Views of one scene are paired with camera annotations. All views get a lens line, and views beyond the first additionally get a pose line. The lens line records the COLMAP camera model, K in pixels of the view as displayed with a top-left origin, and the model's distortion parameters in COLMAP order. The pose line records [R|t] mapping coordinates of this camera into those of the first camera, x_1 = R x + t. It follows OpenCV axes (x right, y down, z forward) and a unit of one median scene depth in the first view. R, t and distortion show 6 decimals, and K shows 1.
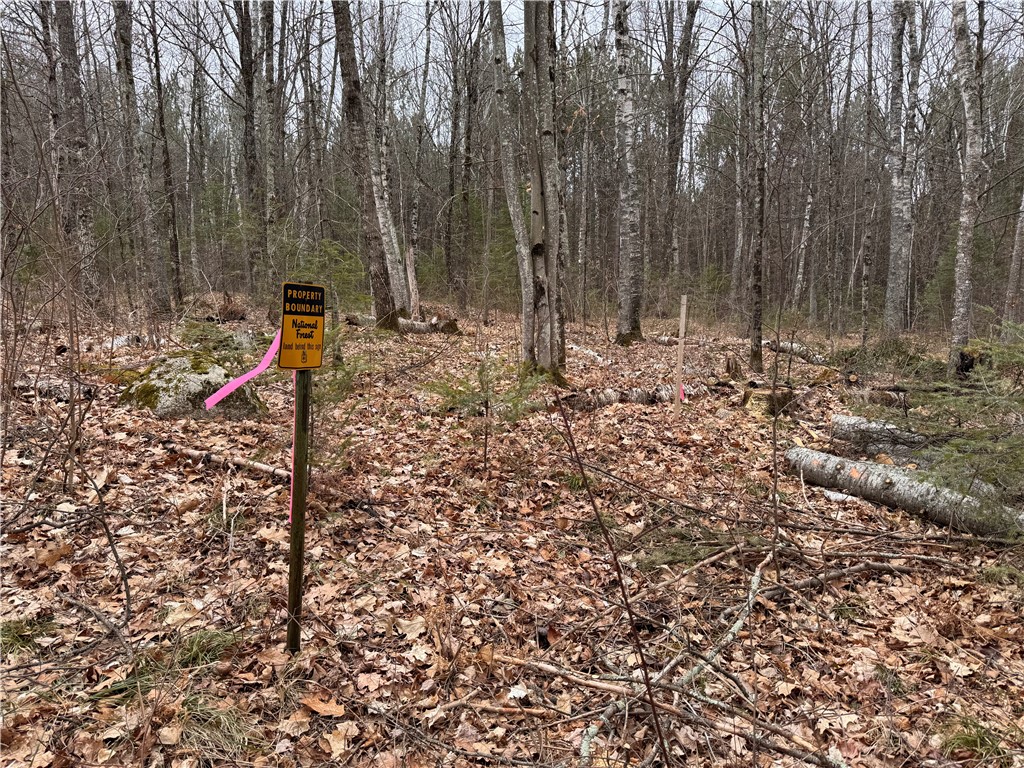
lens RADIAL K [[695.2, 0, 485.4], [0, 695.2, 384.6], [0, 0, 1]] dist [0.081417, -0.083284]
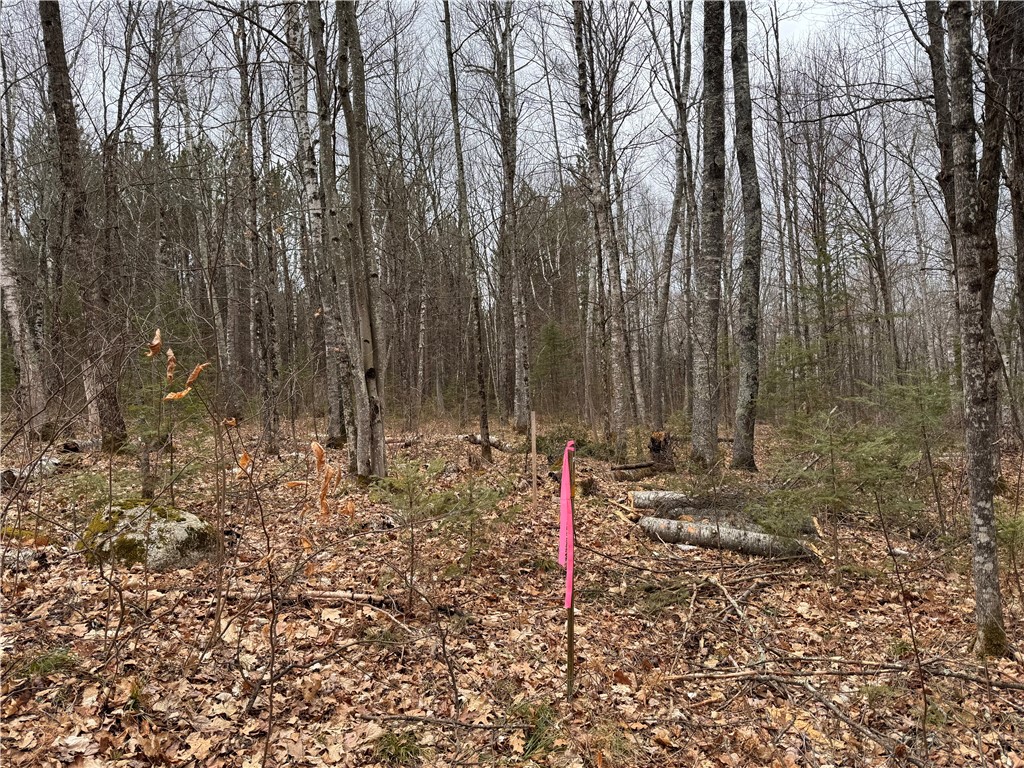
lens RADIAL K [[695.2, 0, 485.4], [0, 695.2, 384.6], [0, 0, 1]] dist [0.081417, -0.083284]
pose [[0.869766, -0.035045, 0.492218, -0.318334], [0.102698, 0.988489, -0.111094, -0.031419], [-0.482659, 0.147176, 0.863354, -0.058452]]
